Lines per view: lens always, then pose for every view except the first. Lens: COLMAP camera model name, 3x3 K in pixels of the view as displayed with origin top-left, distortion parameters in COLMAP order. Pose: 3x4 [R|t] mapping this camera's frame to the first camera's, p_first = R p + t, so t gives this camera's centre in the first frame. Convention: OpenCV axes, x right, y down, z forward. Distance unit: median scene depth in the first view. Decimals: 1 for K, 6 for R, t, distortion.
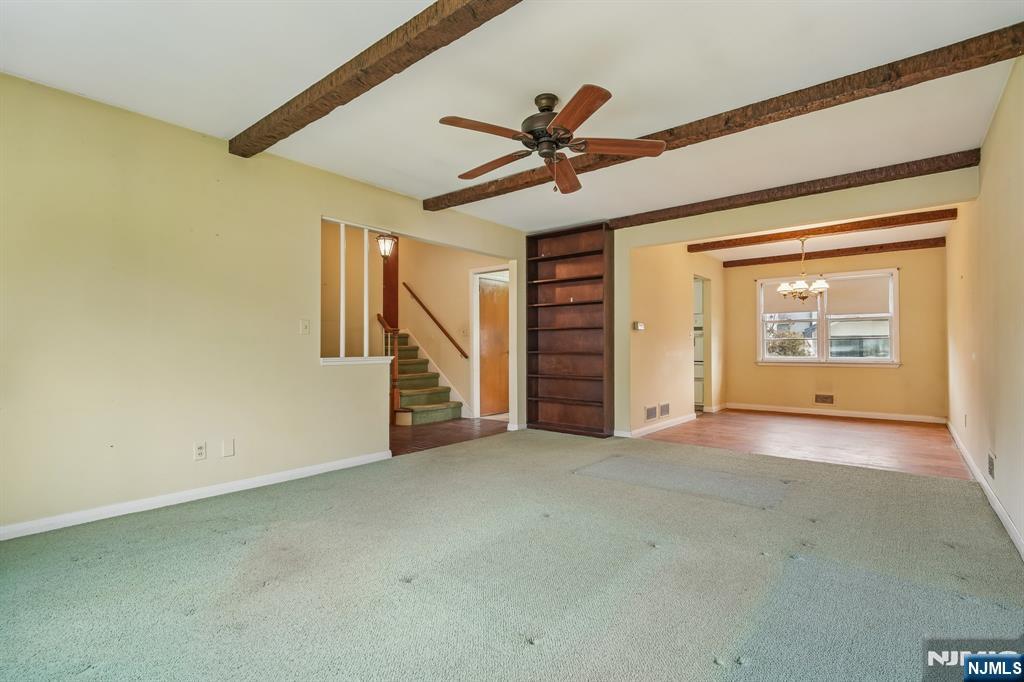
lens RADIAL K [[481.5, 0, 514.2], [0, 481.5, 343.6], [0, 0, 1]] dist [-0.005192, -0.002264]
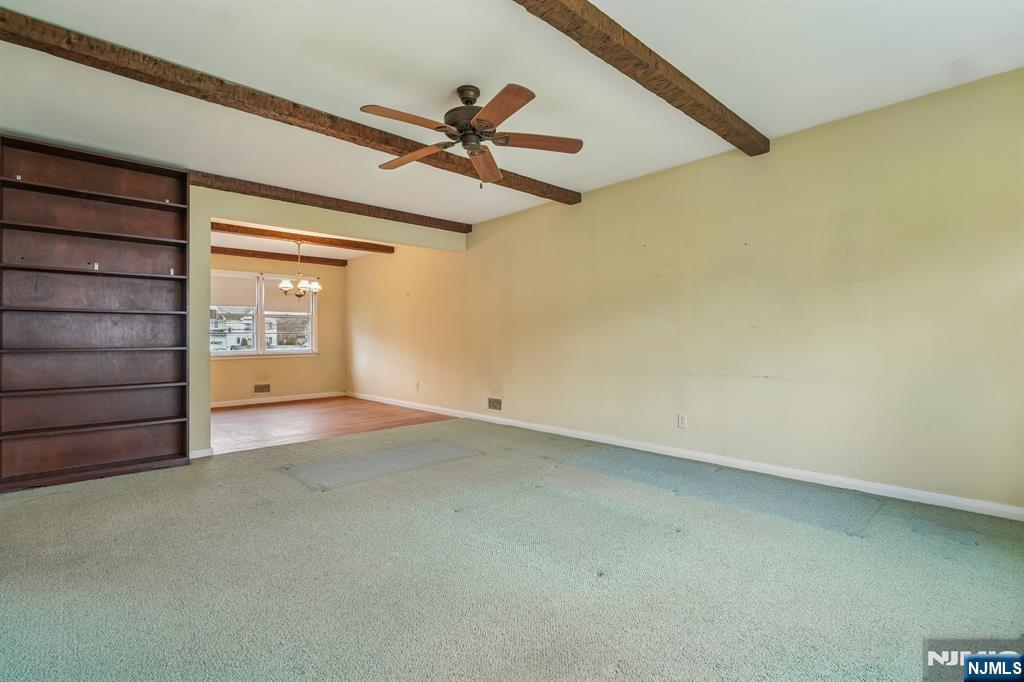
lens RADIAL K [[481.5, 0, 512.7], [0, 481.5, 335.8], [0, 0, 1]] dist [-0.005192, -0.002264]
pose [[0.120714, 0.006476, 0.992666, -0.634548], [-0.002300, 0.999978, -0.006244, 0.003935], [-0.992685, -0.001529, 0.120727, 0.547322]]
